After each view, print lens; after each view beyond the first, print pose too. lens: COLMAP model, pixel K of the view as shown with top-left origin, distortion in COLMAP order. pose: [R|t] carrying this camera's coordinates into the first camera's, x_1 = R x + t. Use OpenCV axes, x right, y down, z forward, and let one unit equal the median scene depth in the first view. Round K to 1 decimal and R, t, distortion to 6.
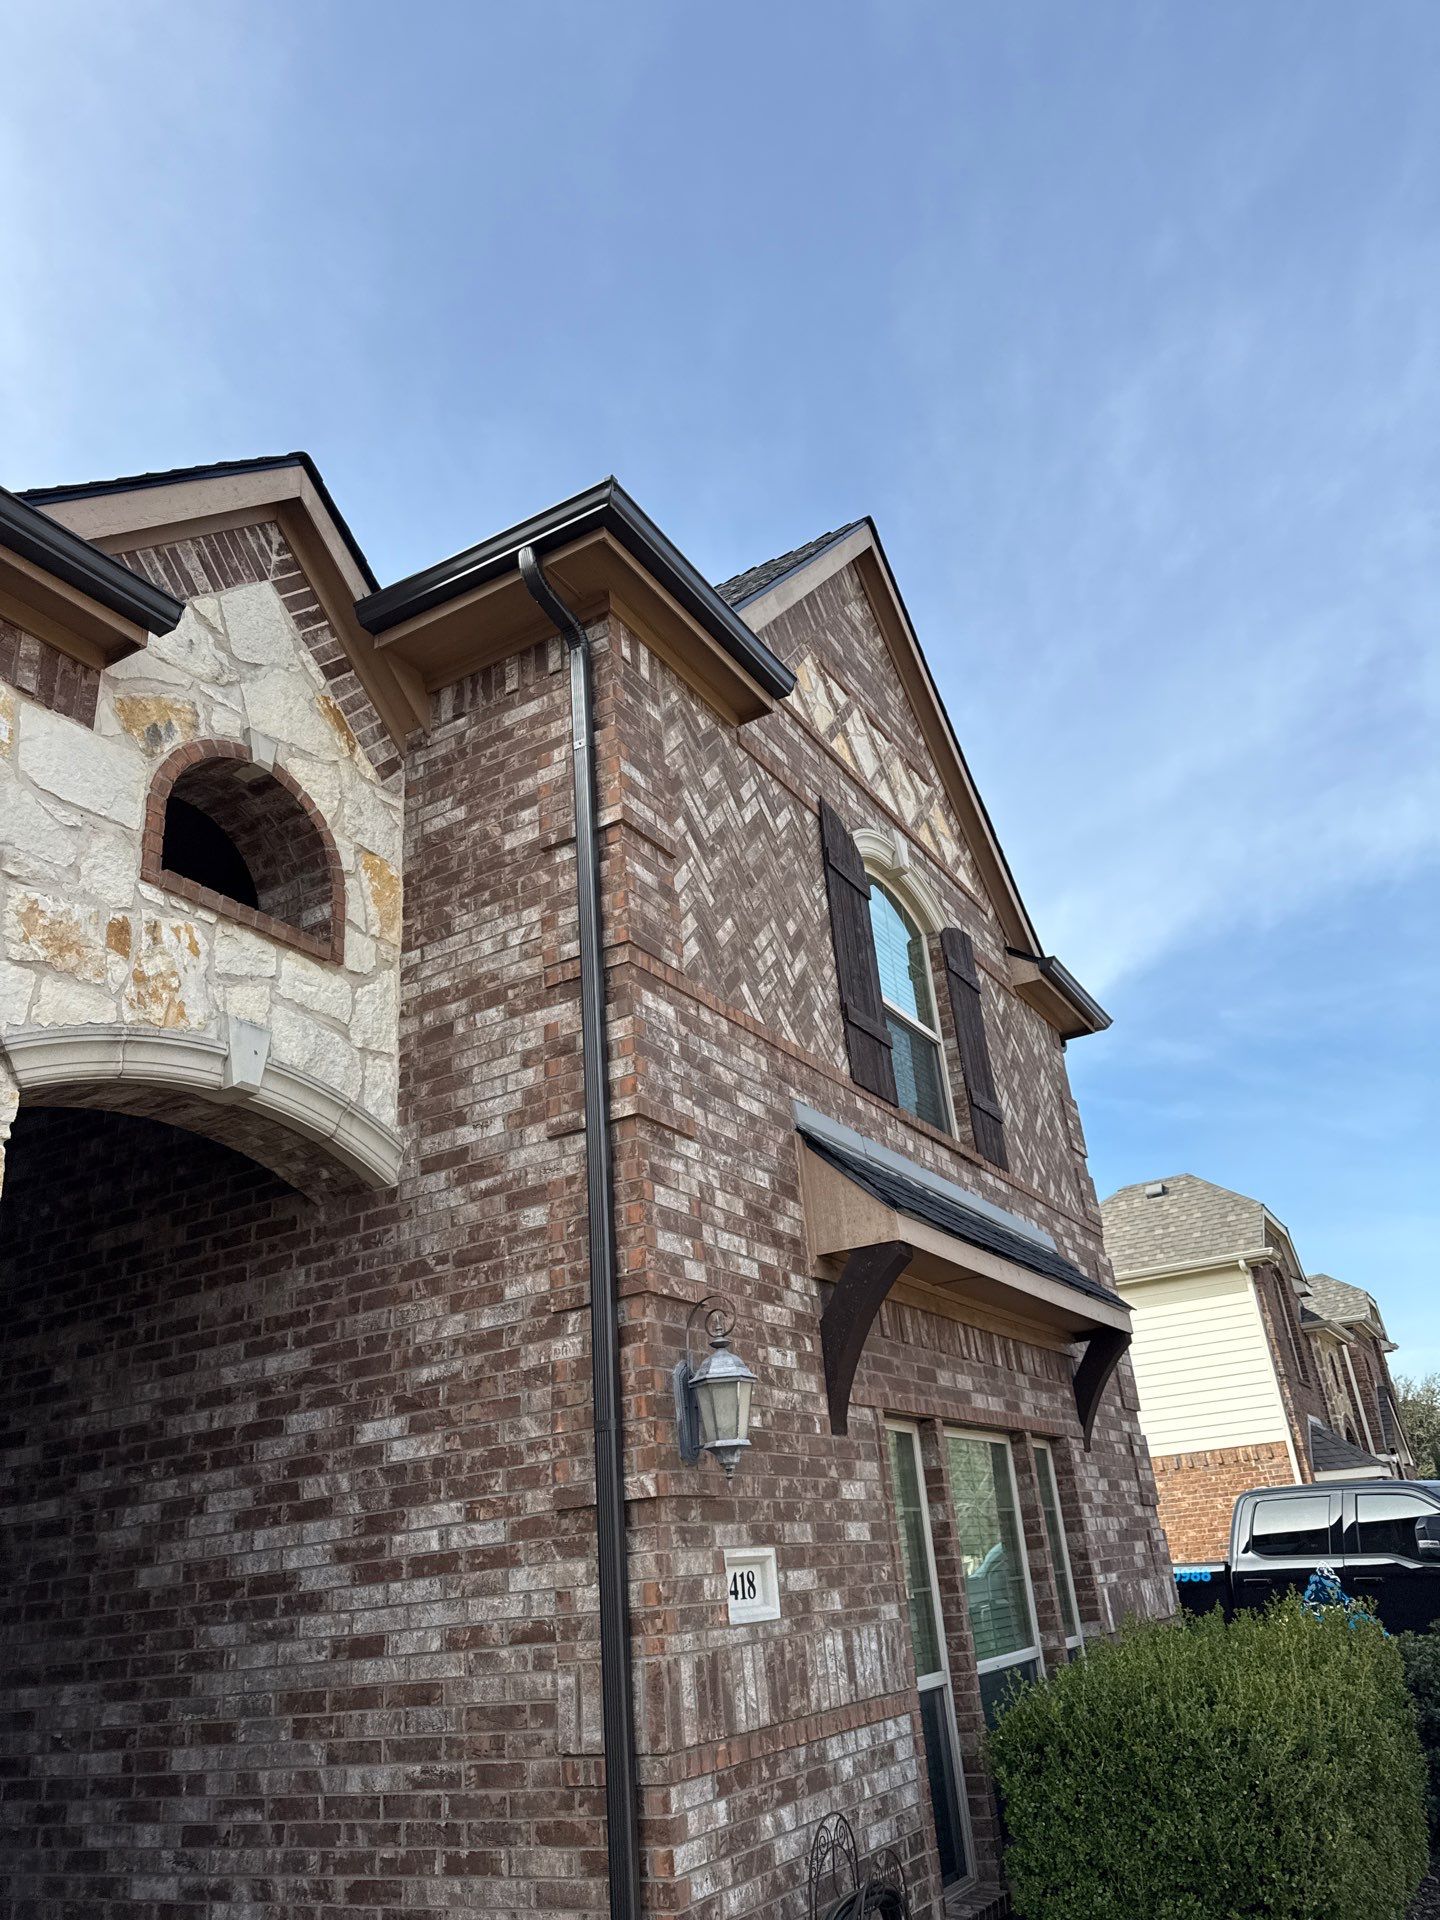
lens RADIAL K [[1363.4, 0, 729.8], [0, 1363.4, 968.3], [0, 0, 1]] dist [0.058899, -0.057499]
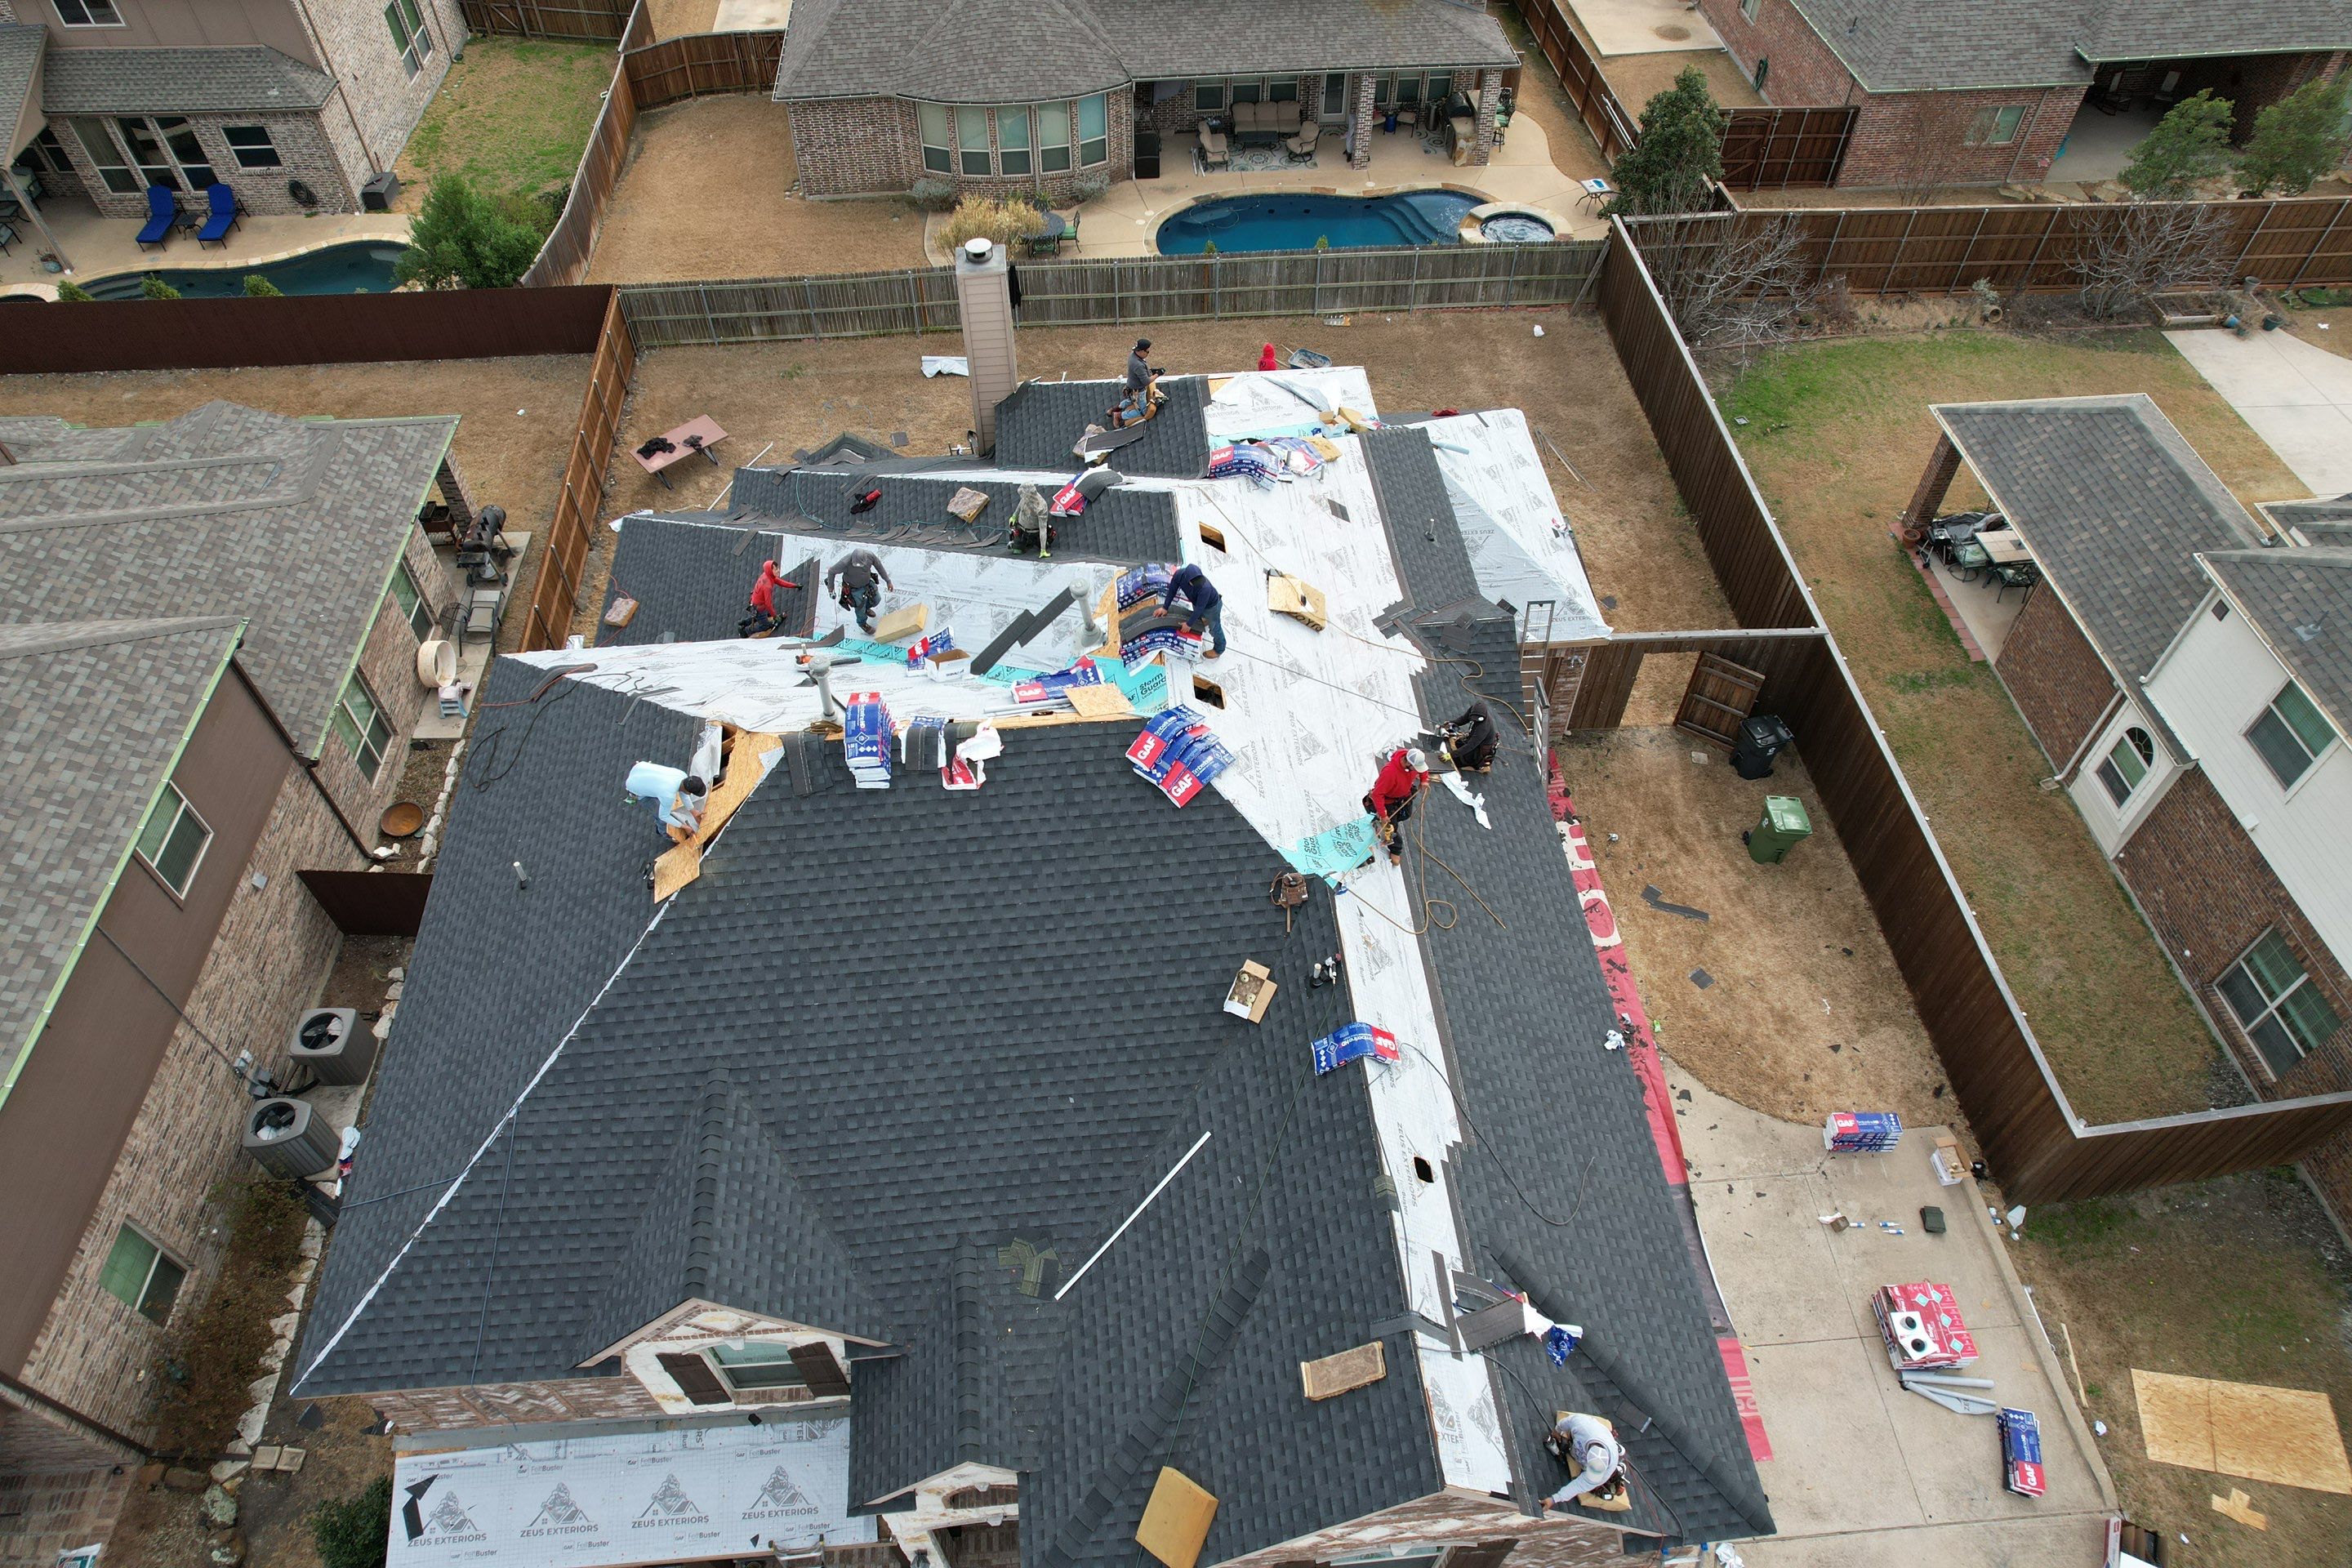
lens RADIAL K [[1501.0, 0, 1174.0], [0, 1501.0, 785.0], [0, 0, 1]] dist [-0.080596, 0.071823]
pose [[0.568183, 0.682585, -0.459616, 0.252156], [0.293977, 0.353305, 0.888118, -3.080937], [0.768600, -0.639730, 0.000077, 2.178758]]
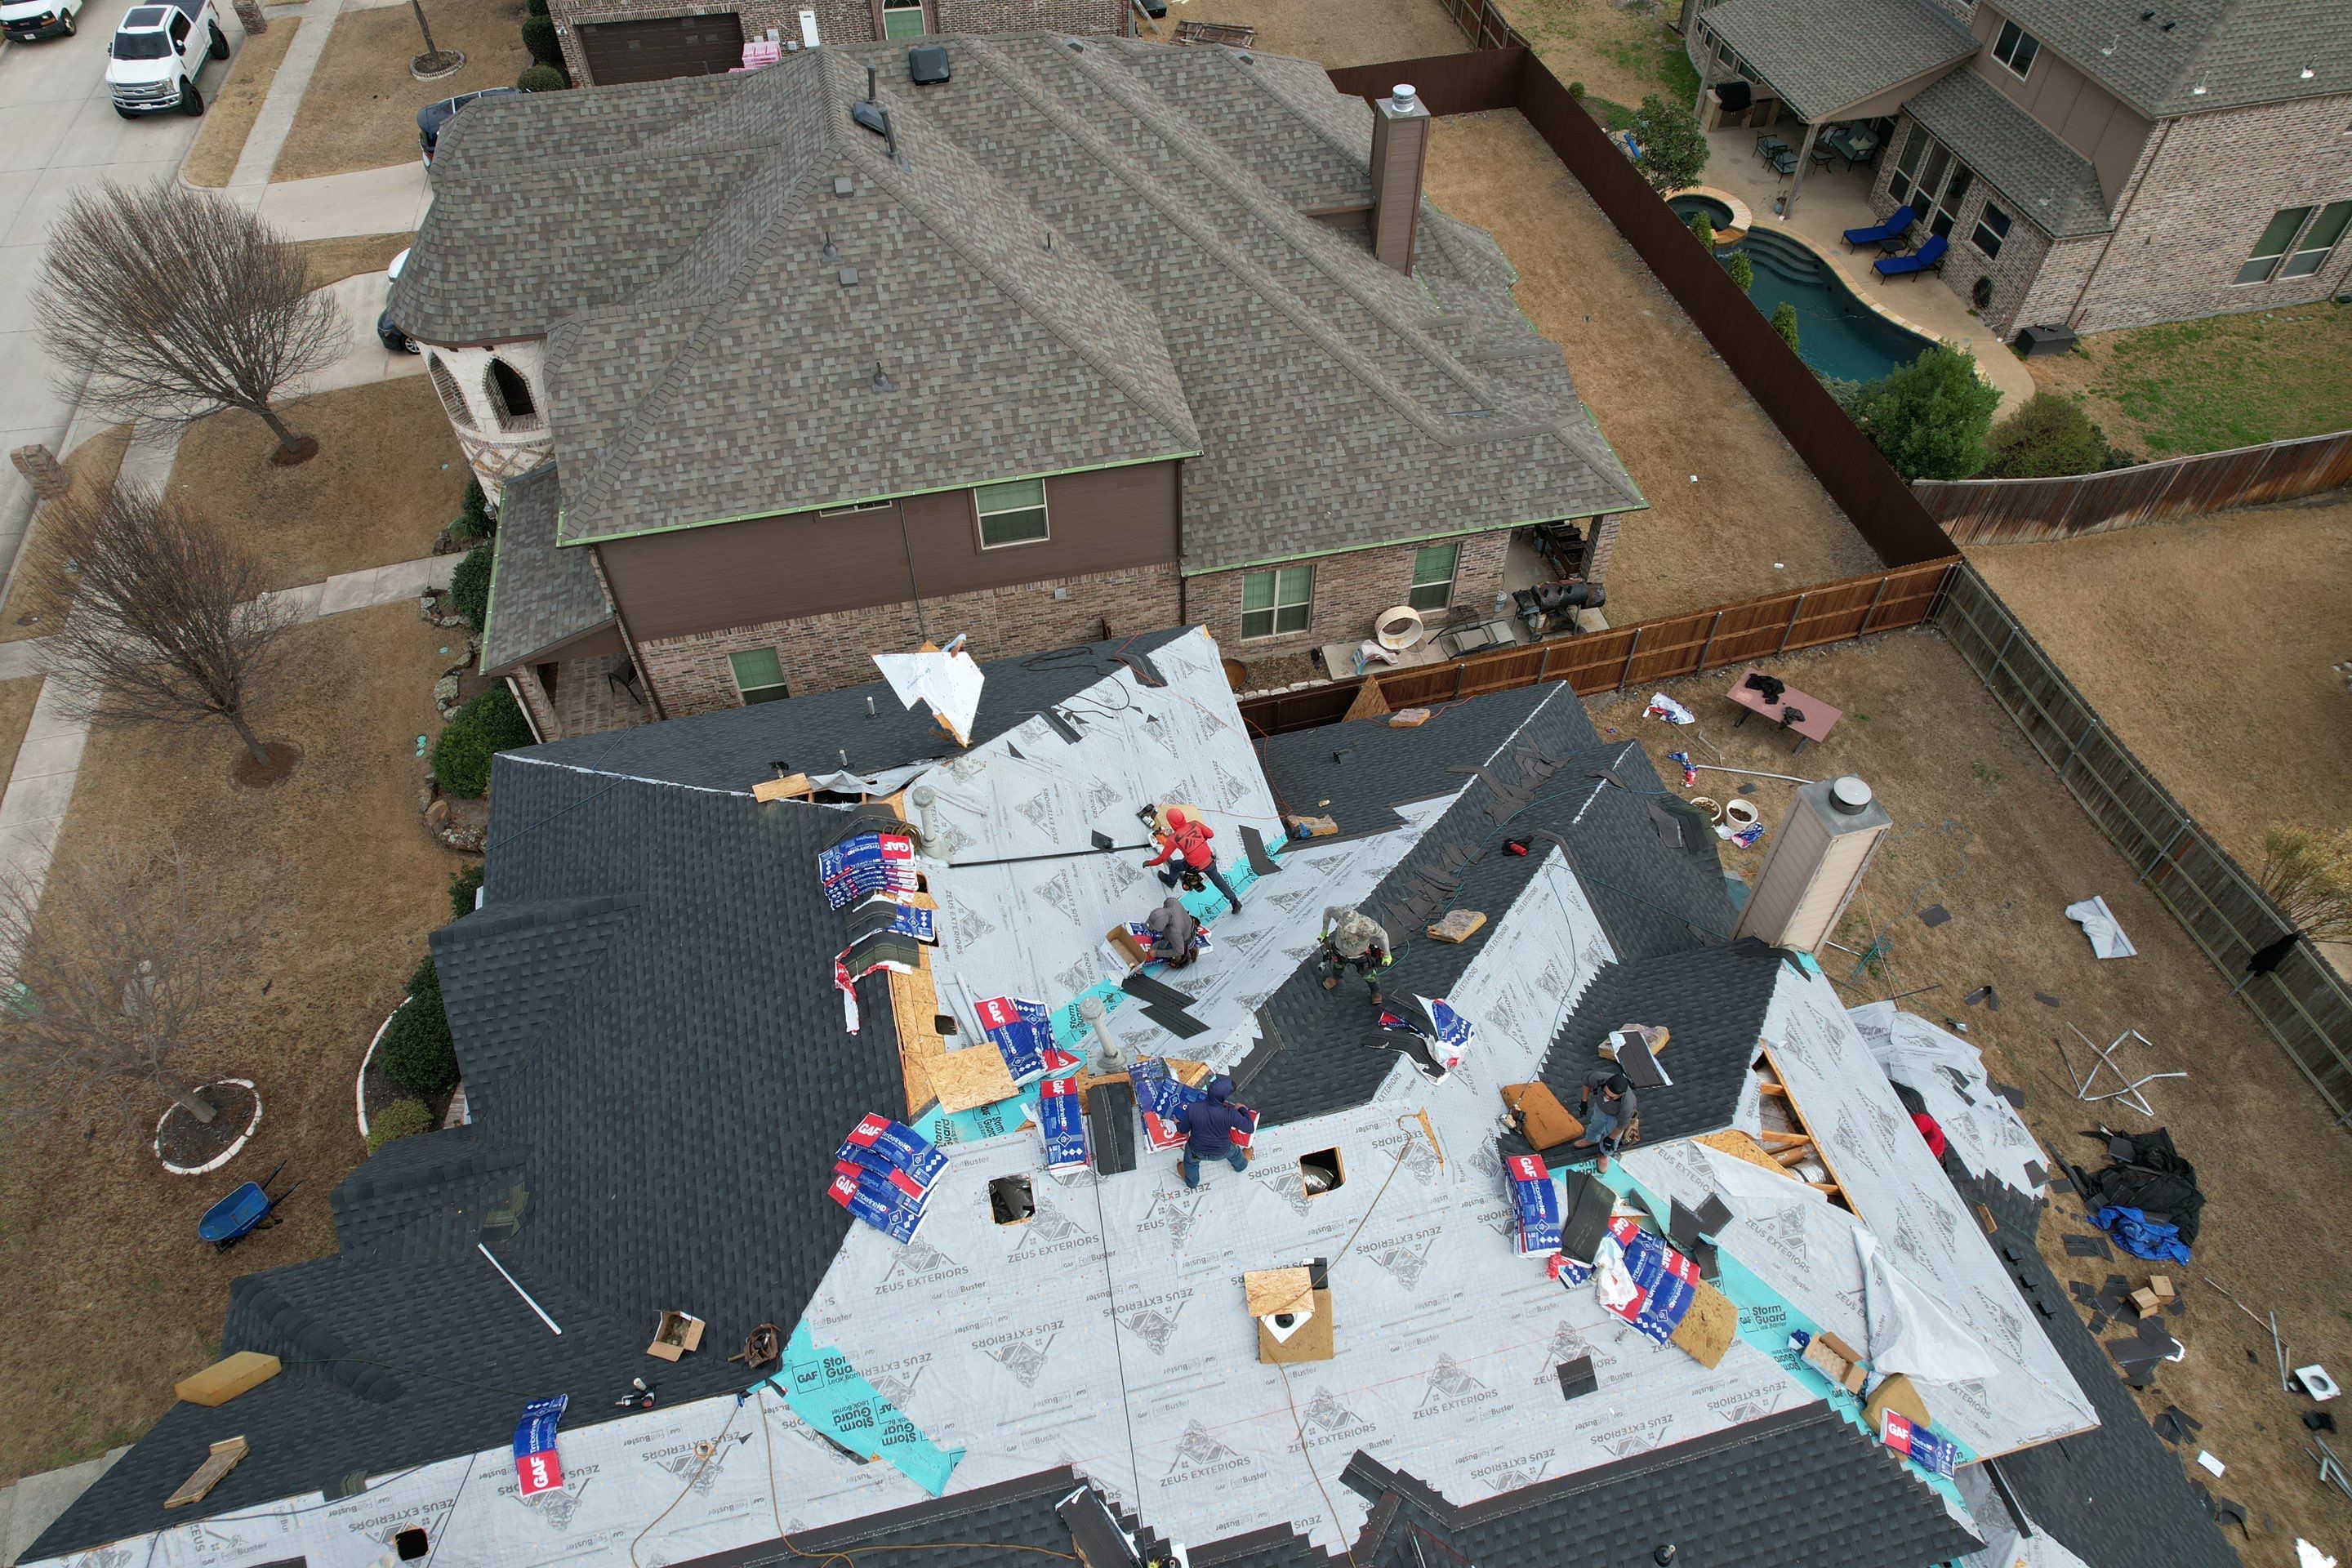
lens RADIAL K [[1501.0, 0, 1169.1], [0, 1501.0, 783.3], [0, 0, 1]] dist [-0.080596, 0.071823]
pose [[-0.718604, 0.587431, -0.372201, -0.975991], [0.349971, 0.767984, 0.536397, -2.131284], [0.600940, 0.255198, -0.757460, 4.319461]]
